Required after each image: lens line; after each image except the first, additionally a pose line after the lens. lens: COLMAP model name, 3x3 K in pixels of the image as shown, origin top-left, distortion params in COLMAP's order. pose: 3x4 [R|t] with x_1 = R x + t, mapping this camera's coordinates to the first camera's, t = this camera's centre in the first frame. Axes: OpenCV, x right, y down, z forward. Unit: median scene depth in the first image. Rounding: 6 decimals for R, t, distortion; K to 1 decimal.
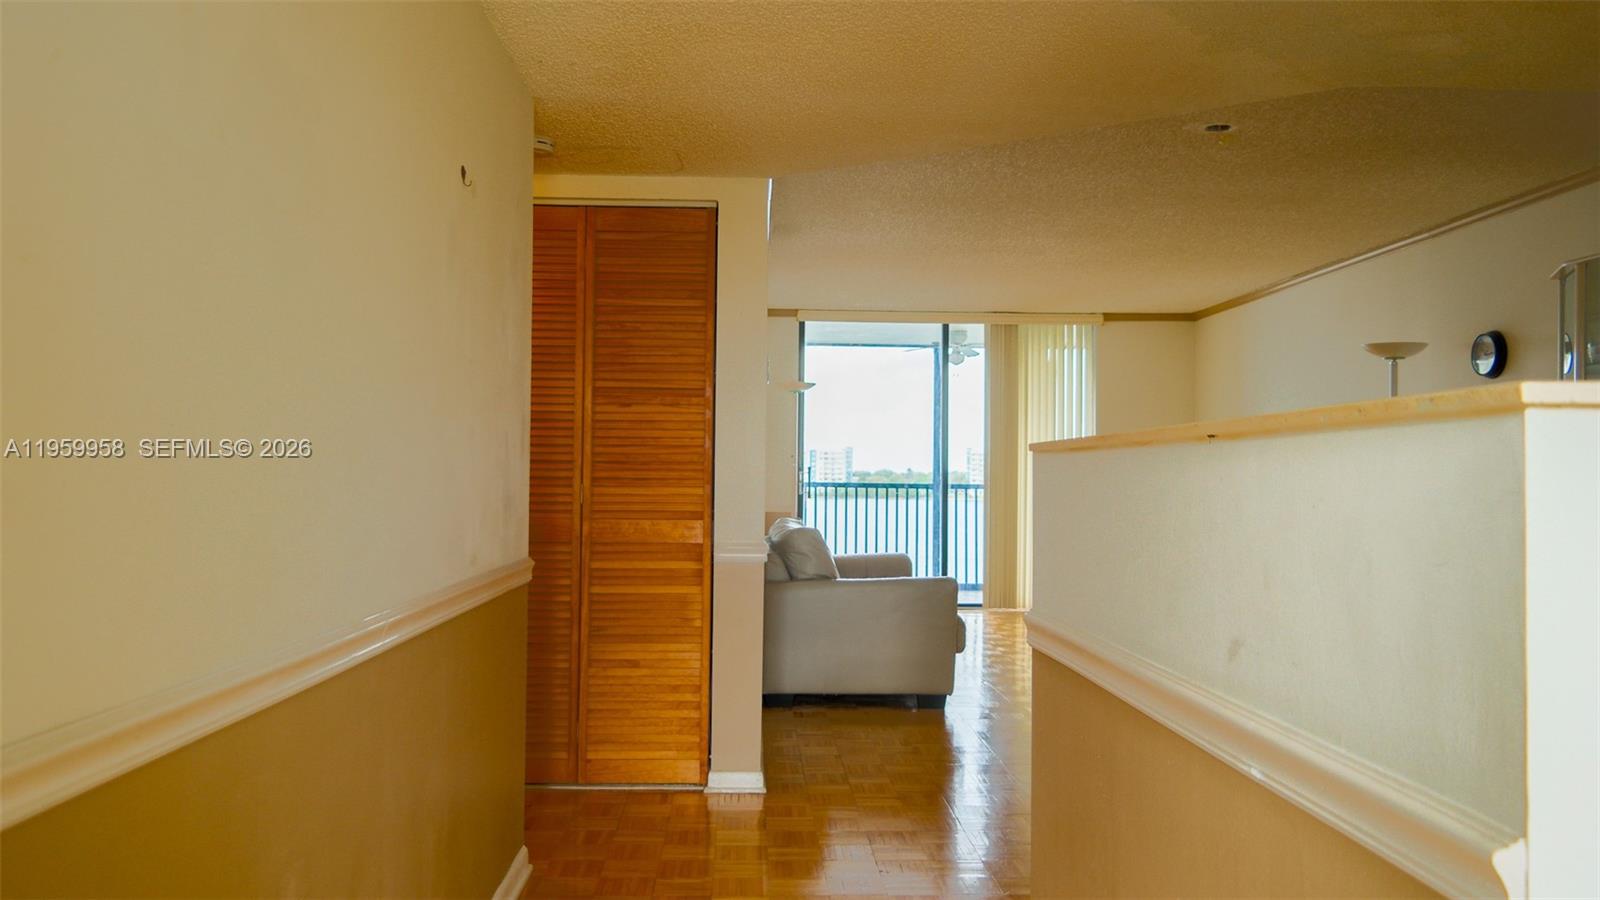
lens RADIAL K [[1302.0, 0, 800.0], [0, 1302.0, 450.0], [0, 0, 1]] dist [0.008449, 0.006922]
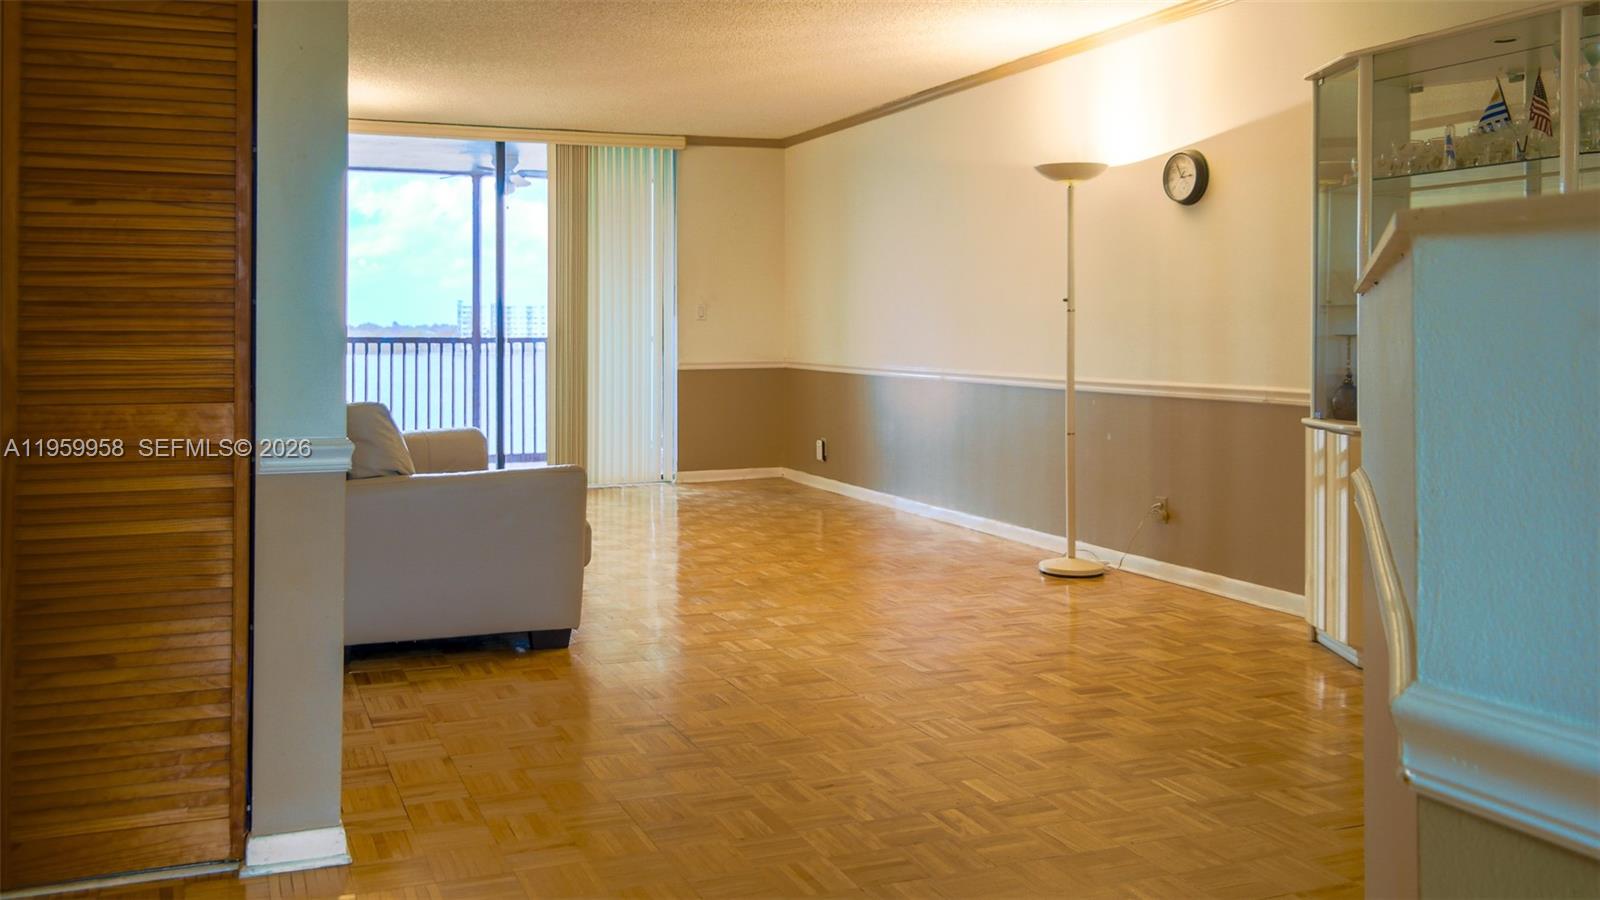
lens RADIAL K [[1337.0, 0, 711.9], [0, 1337.0, 306.2], [0, 0, 1]] dist [0.002947, 0.005215]
pose [[0.949978, -0.005442, 0.312271, -0.058180], [0.004571, 0.999983, 0.003521, 0.009821], [-0.312285, -0.001917, 0.949987, 0.369678]]
